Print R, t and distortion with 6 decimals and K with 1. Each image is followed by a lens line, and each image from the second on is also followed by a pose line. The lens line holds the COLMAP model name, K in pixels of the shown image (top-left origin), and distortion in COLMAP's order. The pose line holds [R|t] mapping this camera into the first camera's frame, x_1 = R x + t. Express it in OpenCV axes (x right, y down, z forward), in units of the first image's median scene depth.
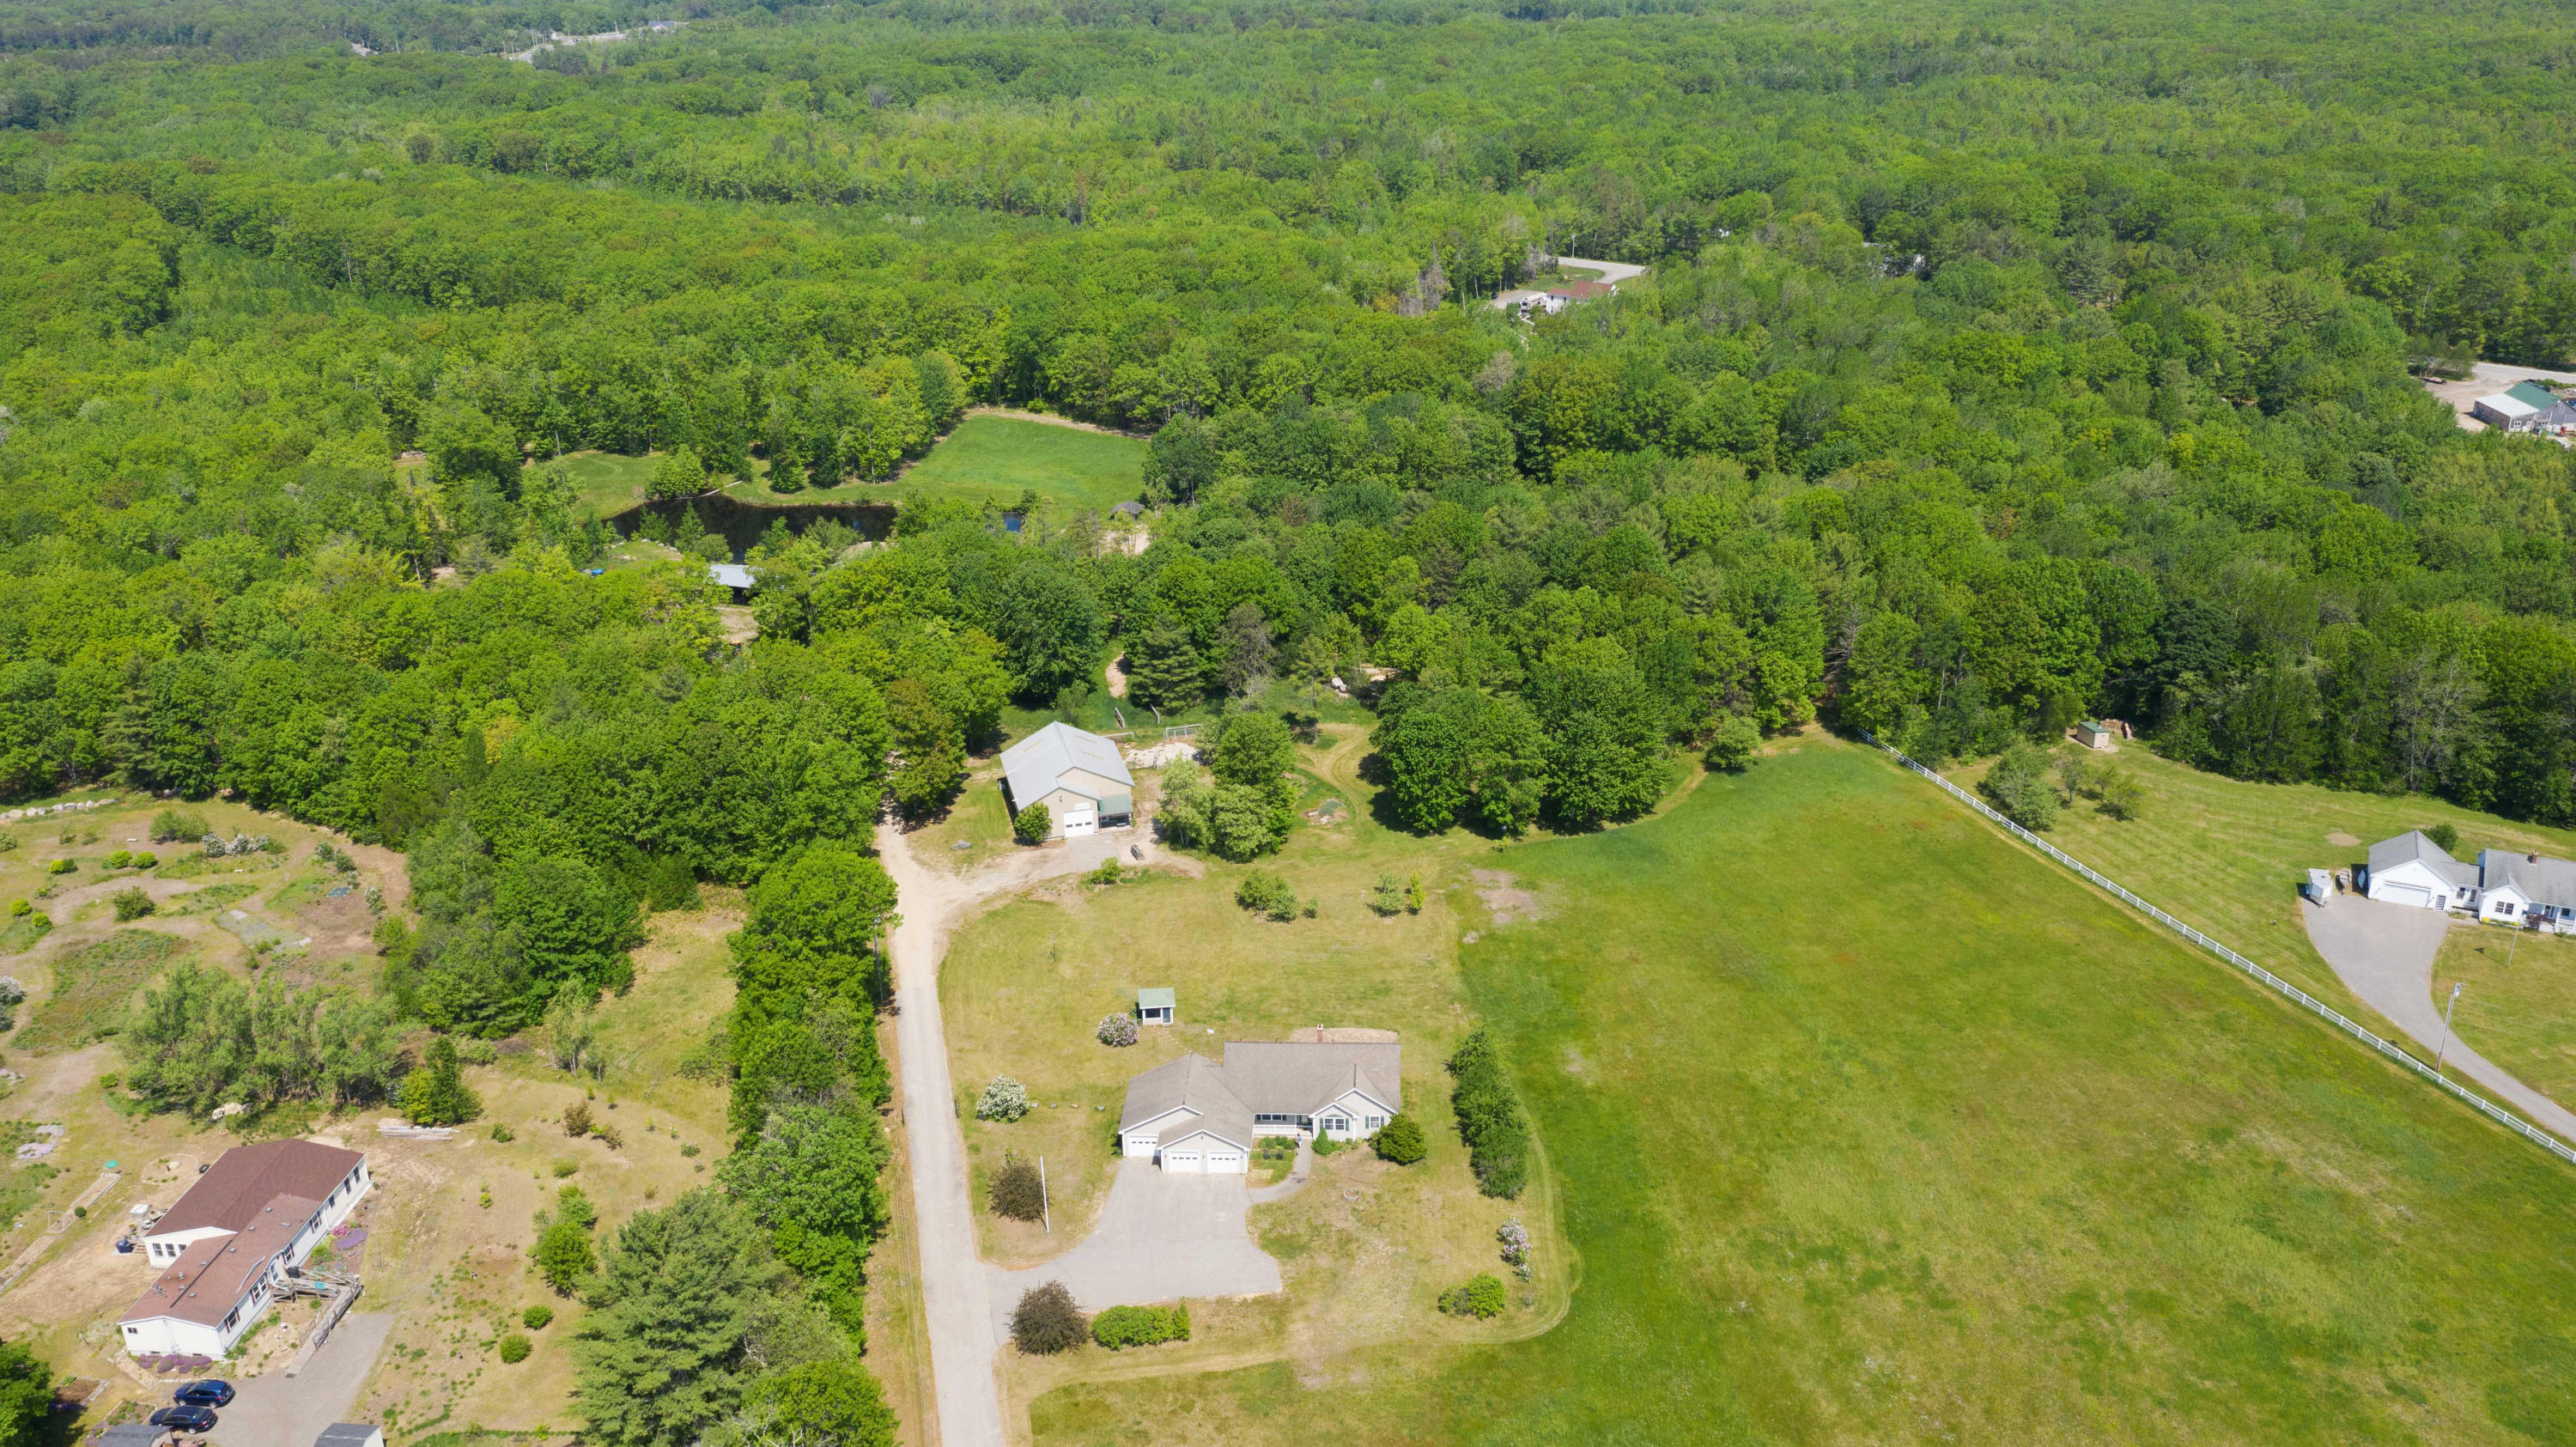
lens RADIAL K [[2028.7, 0, 1288.0], [0, 2028.7, 723.5], [0, 0, 1]] dist [-0.011878, 0.011129]
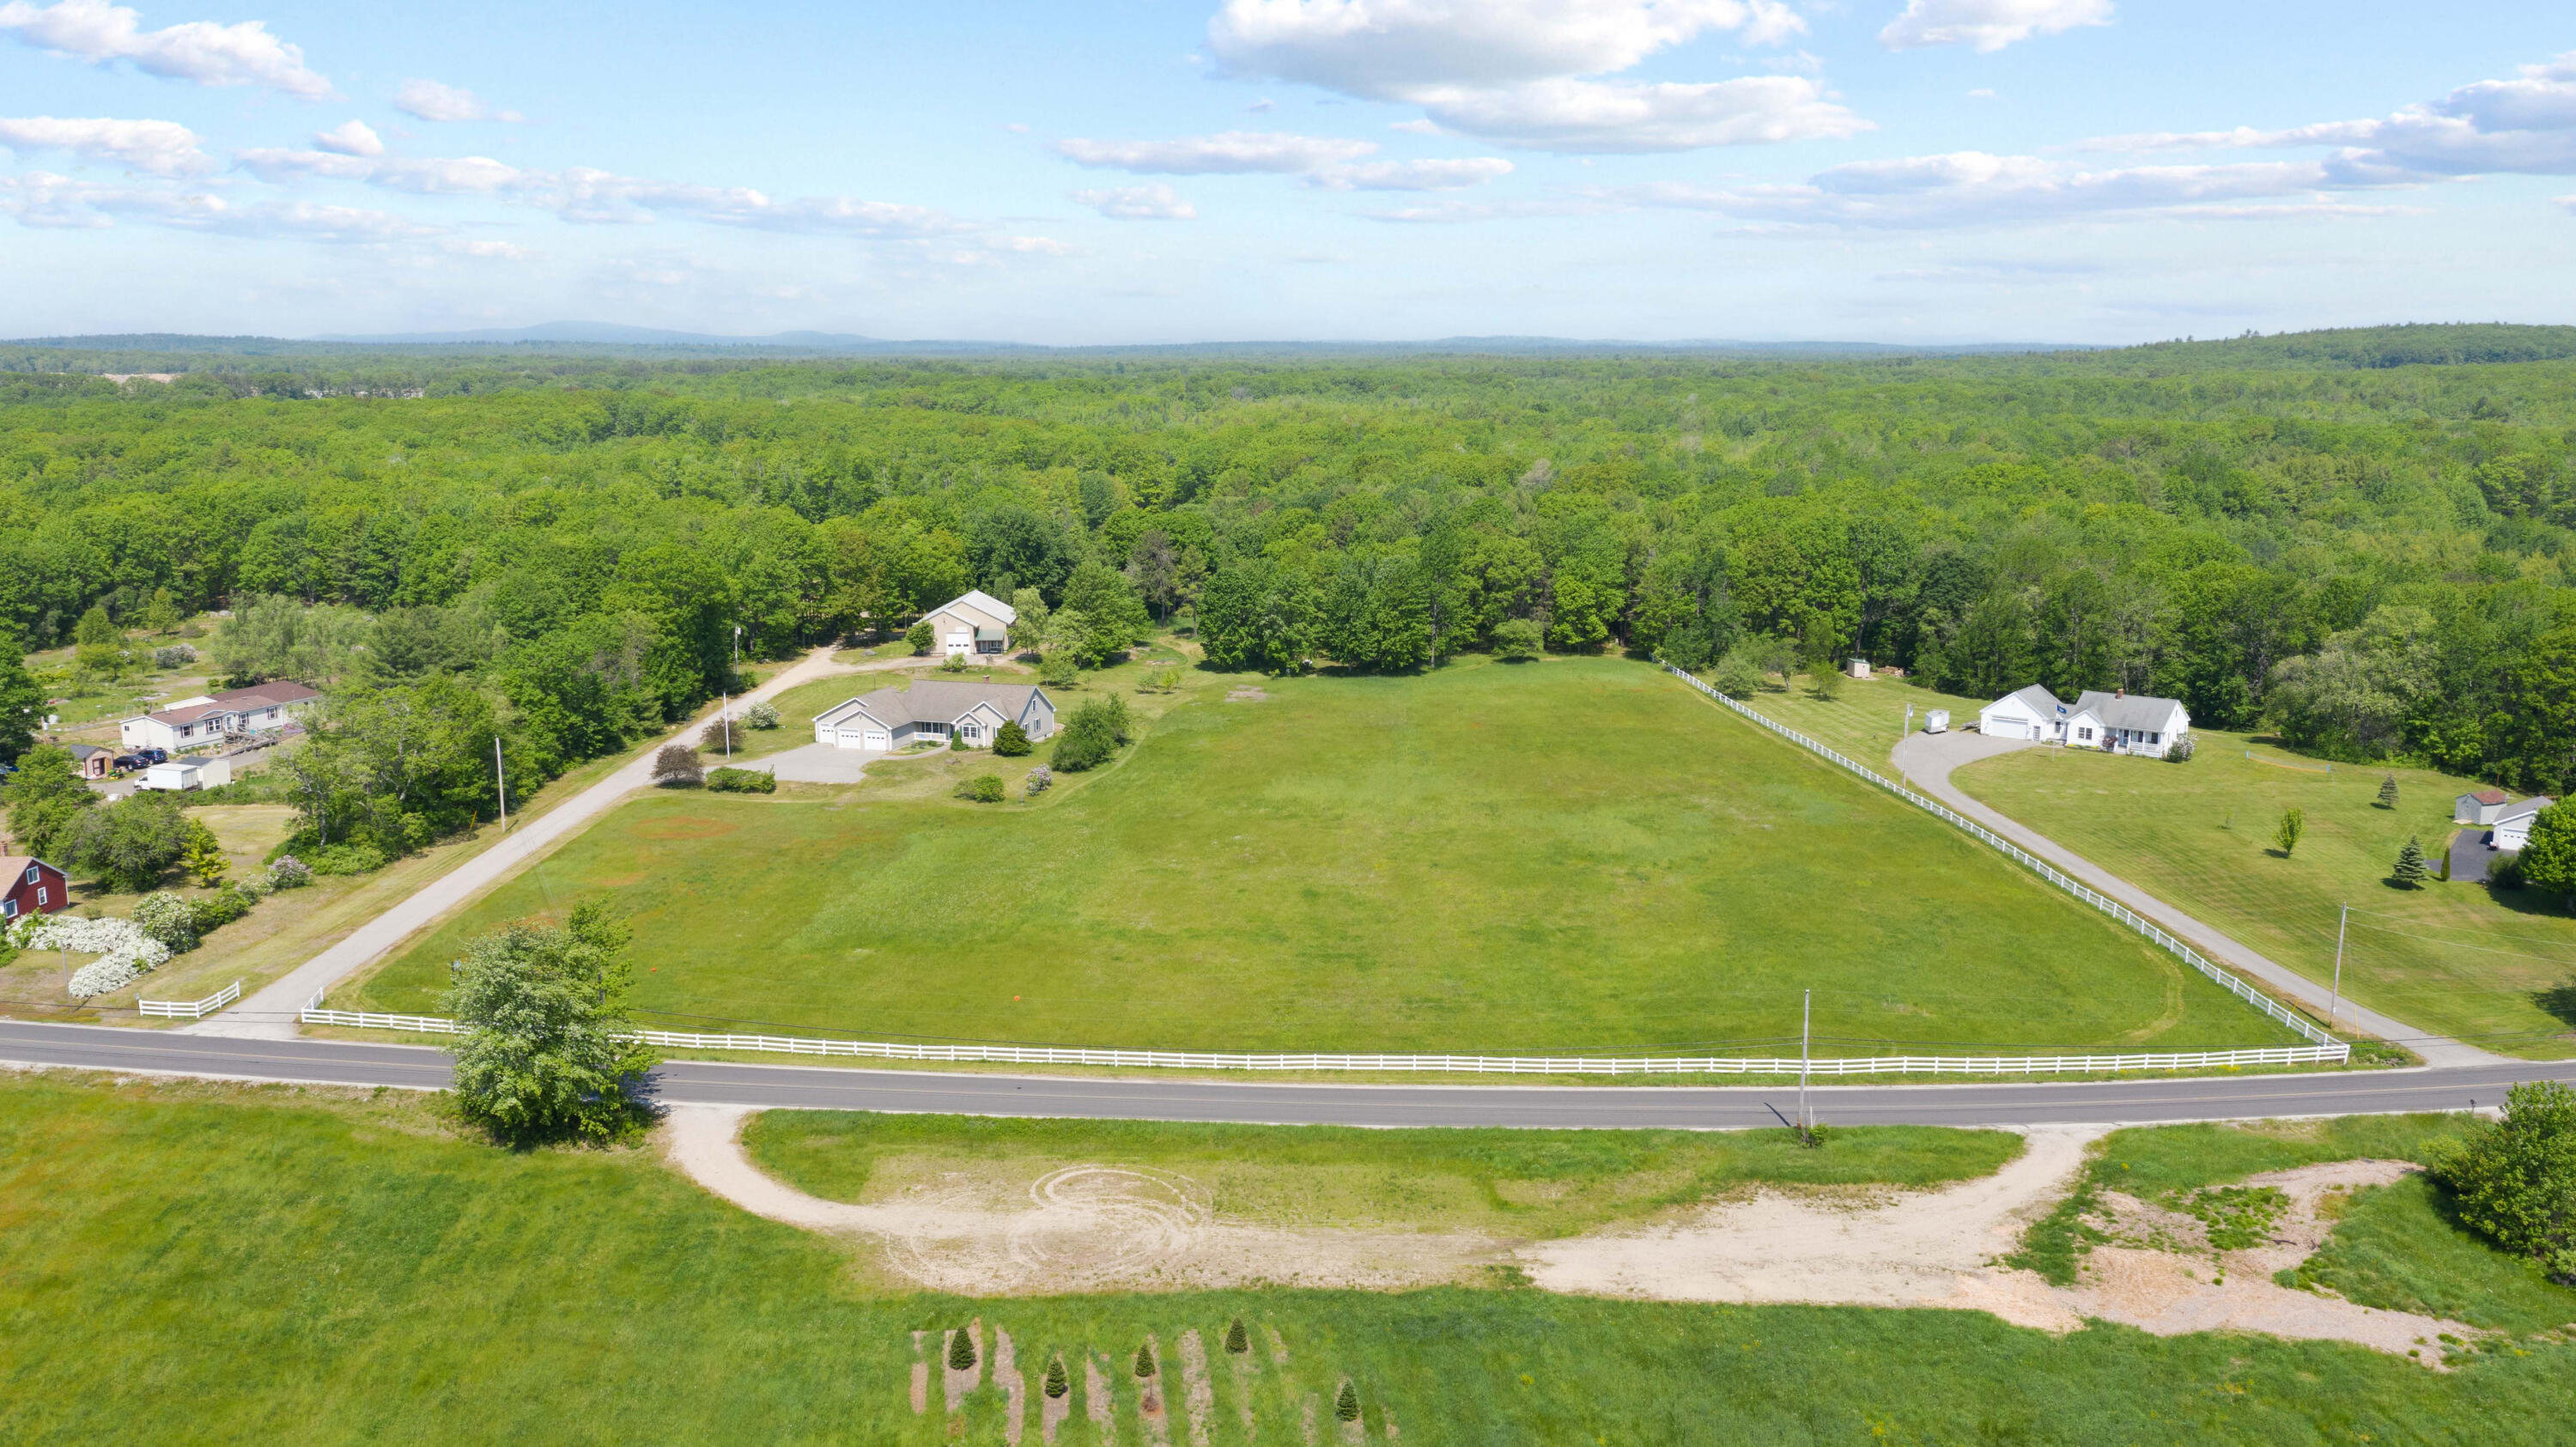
lens RADIAL K [[2044.7, 0, 1288.0], [0, 2044.7, 723.5], [0, 0, 1]] dist [-0.013339, 0.007594]
pose [[0.966761, 0.060392, -0.248449, 0.446190], [-0.111651, 0.973878, -0.197726, 0.350078], [0.230018, 0.218893, 0.948250, -0.165570]]
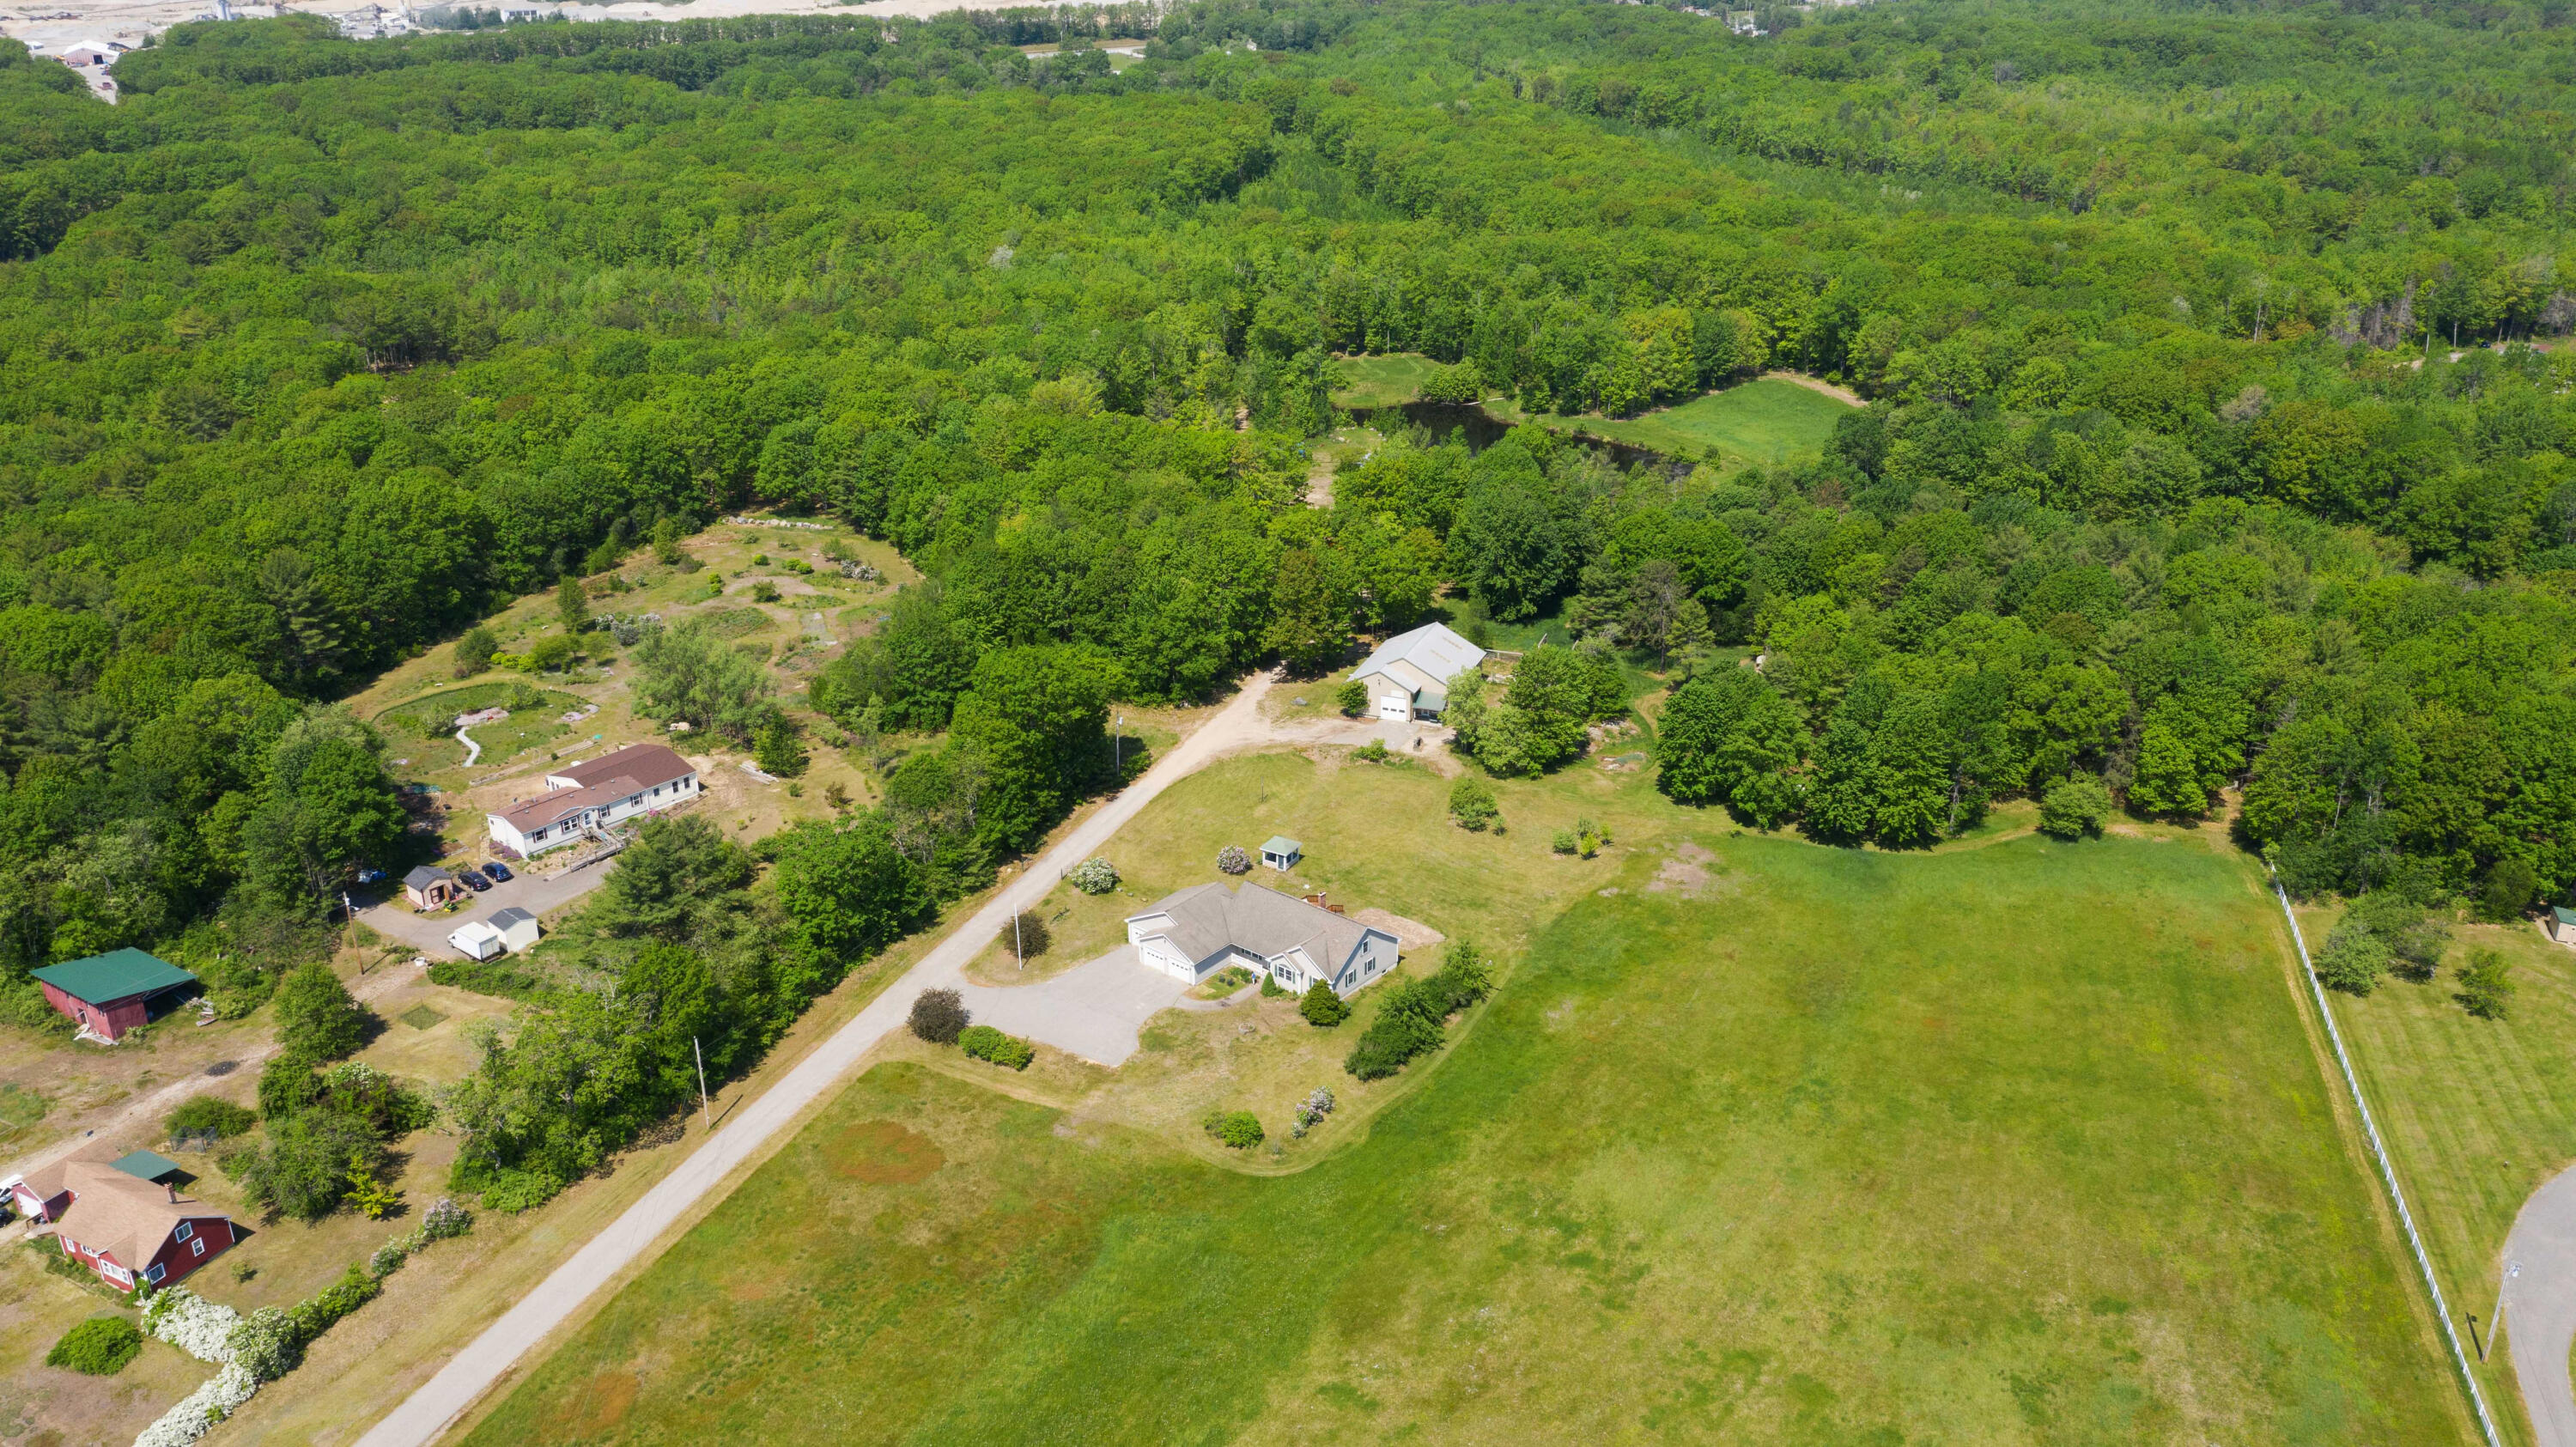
lens RADIAL K [[2028.7, 0, 1288.0], [0, 2028.7, 723.5], [0, 0, 1]] dist [-0.011878, 0.011129]
pose [[0.800605, 0.242983, -0.547715, 0.489083], [-0.235656, 0.968110, 0.085020, -0.024902], [0.550907, 0.061005, 0.832334, 0.053223]]
